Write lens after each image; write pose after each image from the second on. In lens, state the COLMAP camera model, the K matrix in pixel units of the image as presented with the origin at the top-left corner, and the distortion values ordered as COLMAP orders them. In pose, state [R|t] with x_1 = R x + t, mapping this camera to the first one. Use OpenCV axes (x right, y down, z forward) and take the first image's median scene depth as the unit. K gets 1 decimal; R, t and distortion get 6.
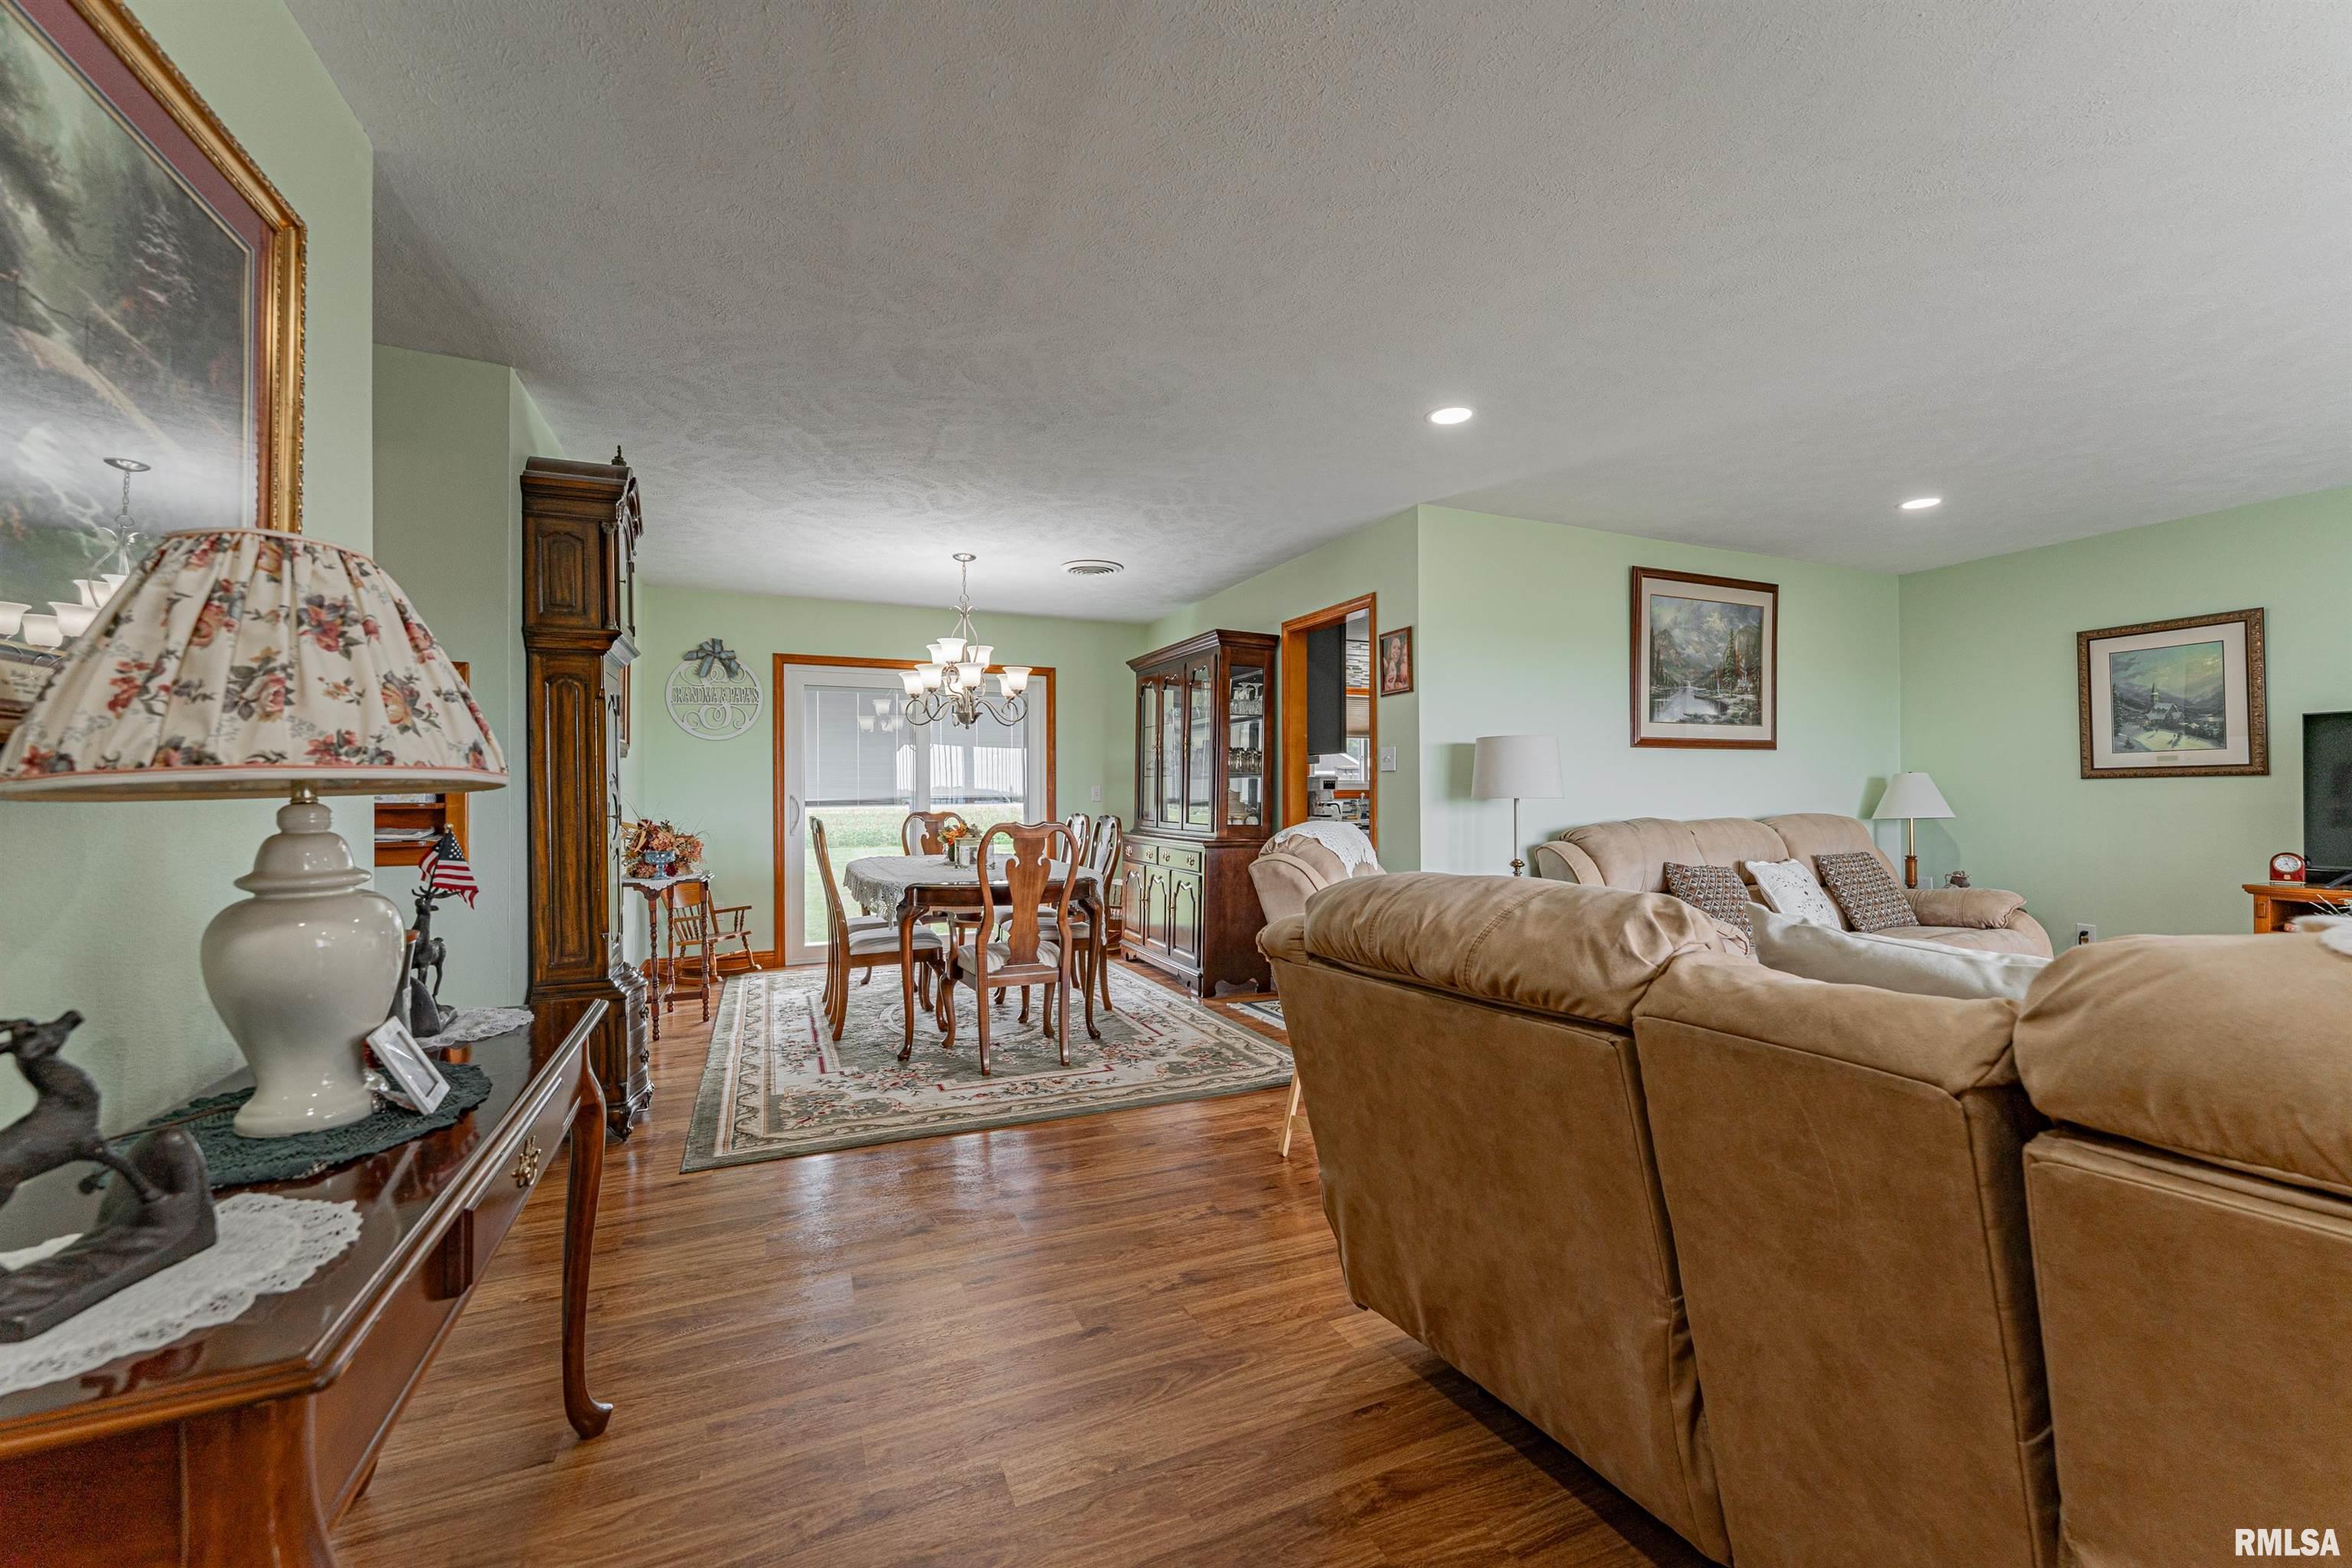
lens RADIAL K [[923.4, 0, 1176.0], [0, 923.4, 784.0], [0, 0, 1]] dist [-0.000133, -0.000023]
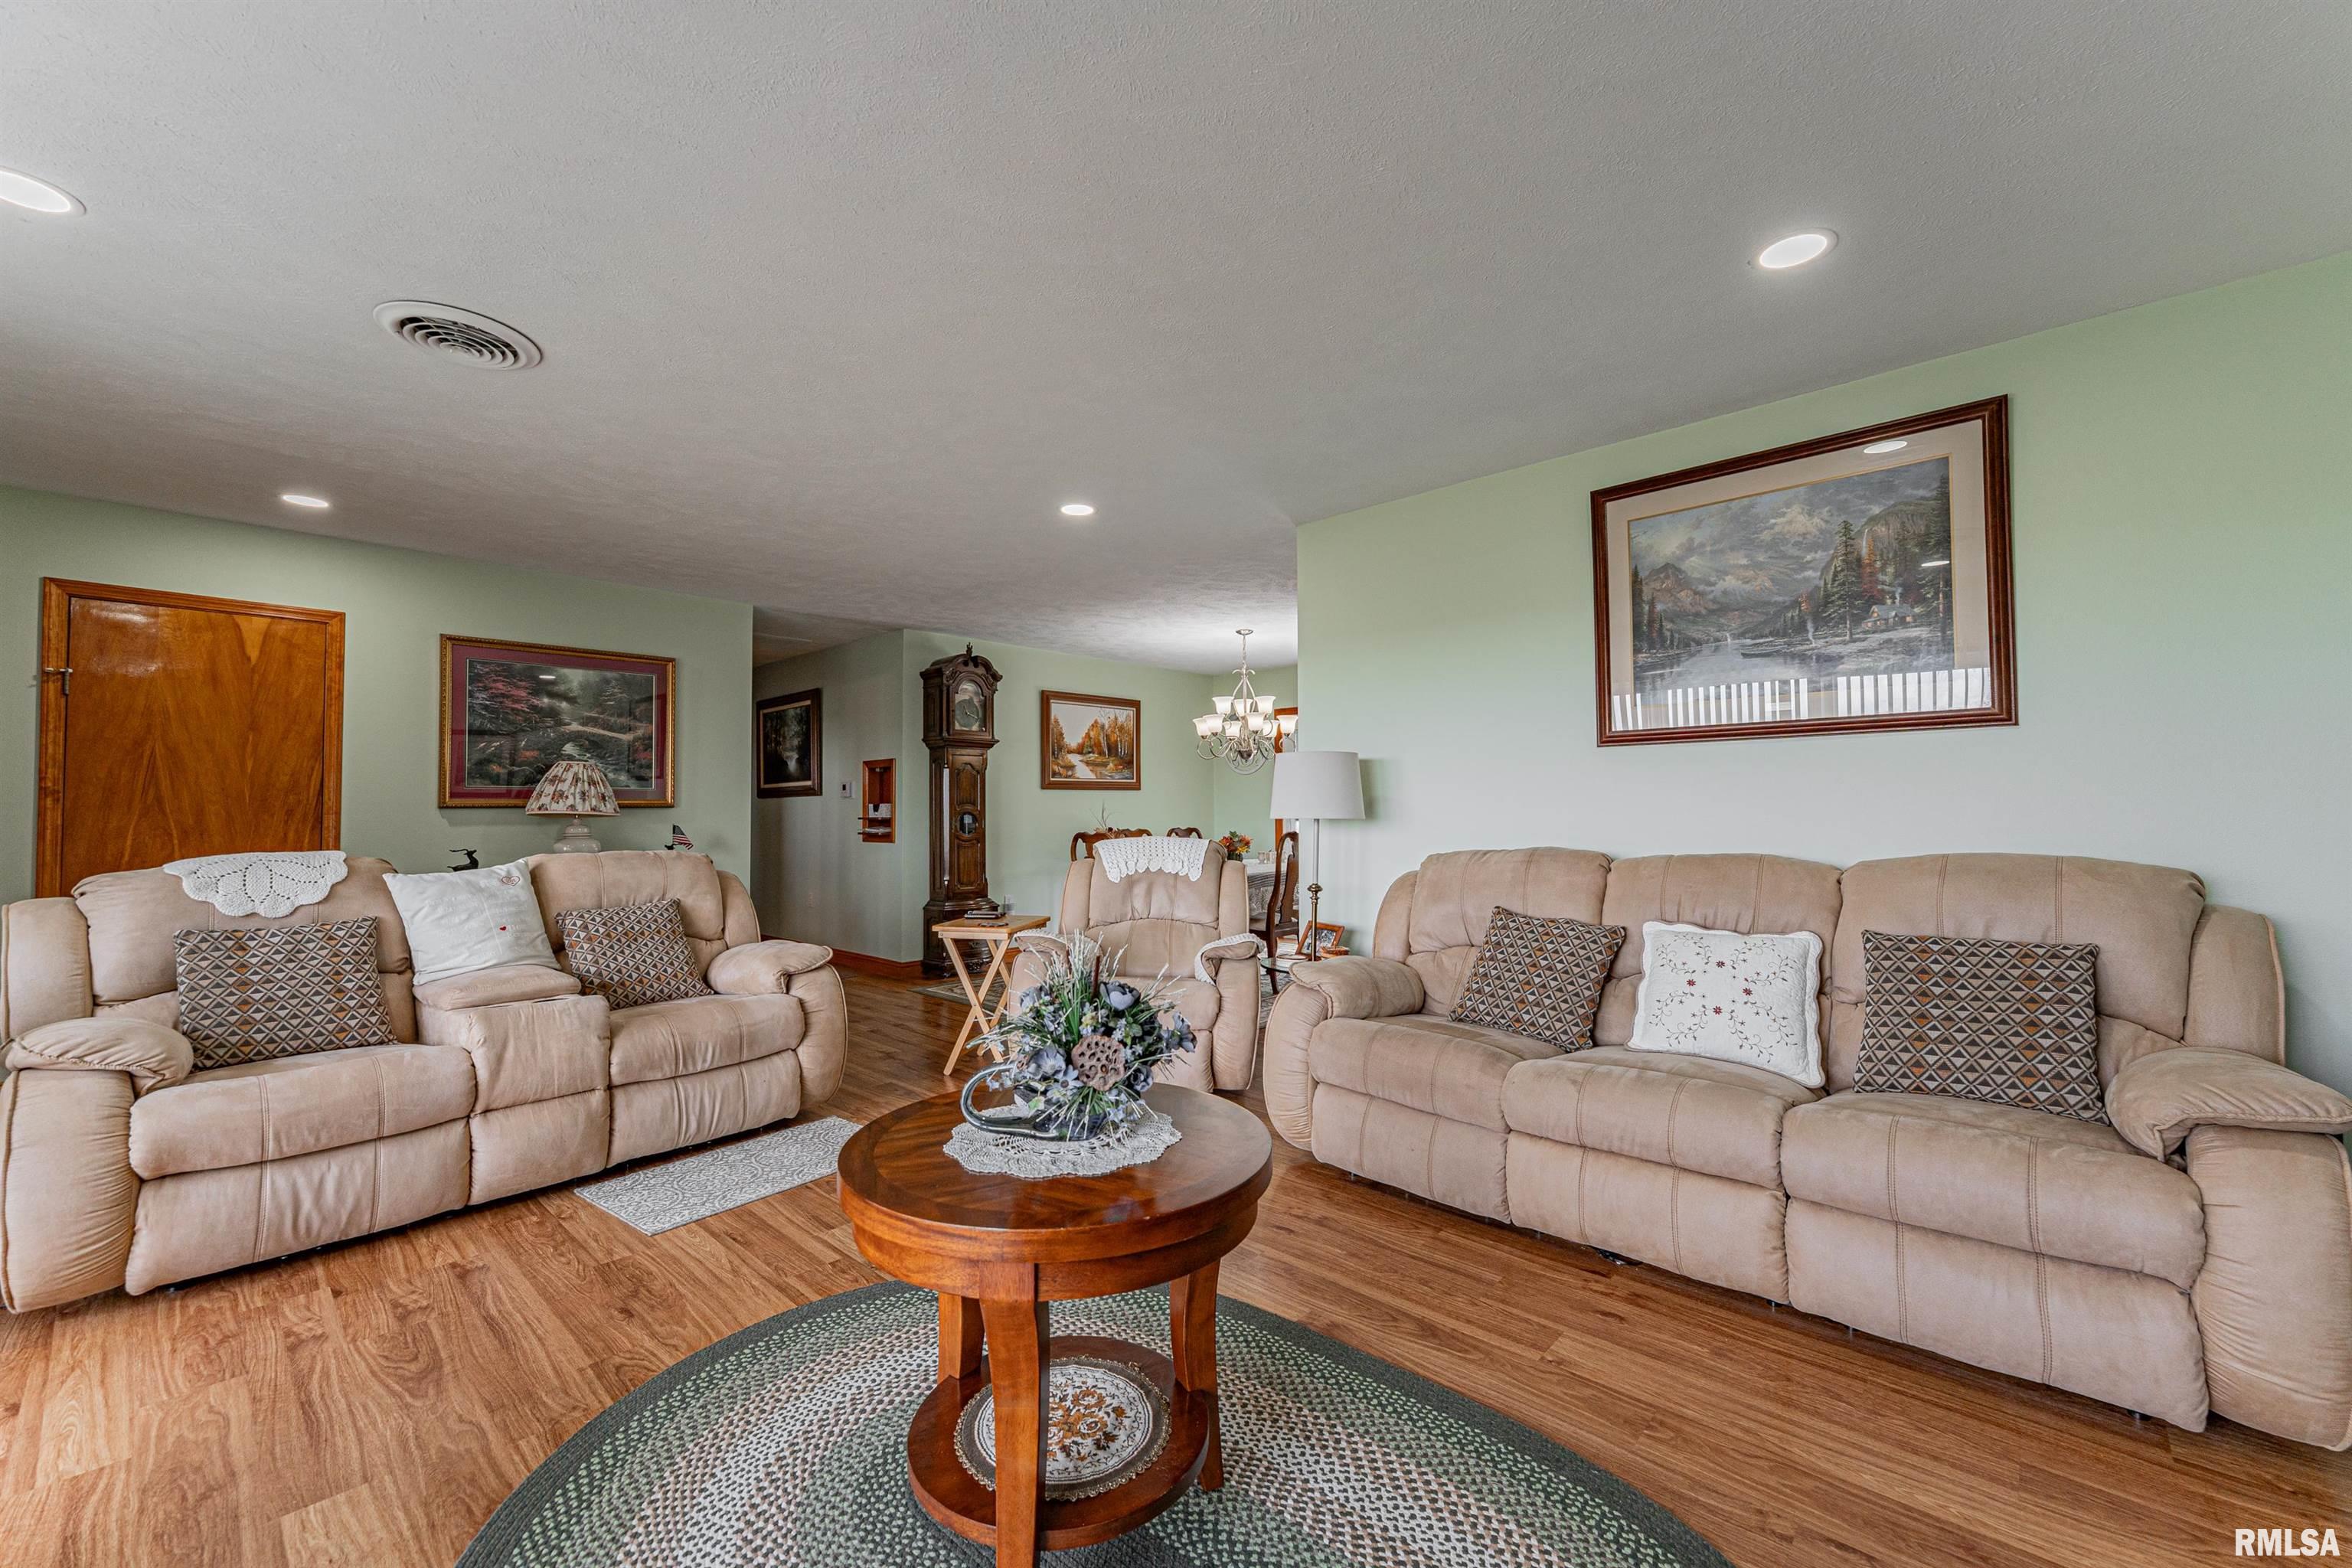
lens RADIAL K [[923.4, 0, 1176.0], [0, 923.4, 784.0], [0, 0, 1]] dist [-0.000133, -0.000023]
pose [[0.403946, -0.029732, -0.914299, 0.599763], [0.008311, 0.999550, -0.028832, 0.003539], [0.914745, 0.004048, 0.404011, 0.251871]]
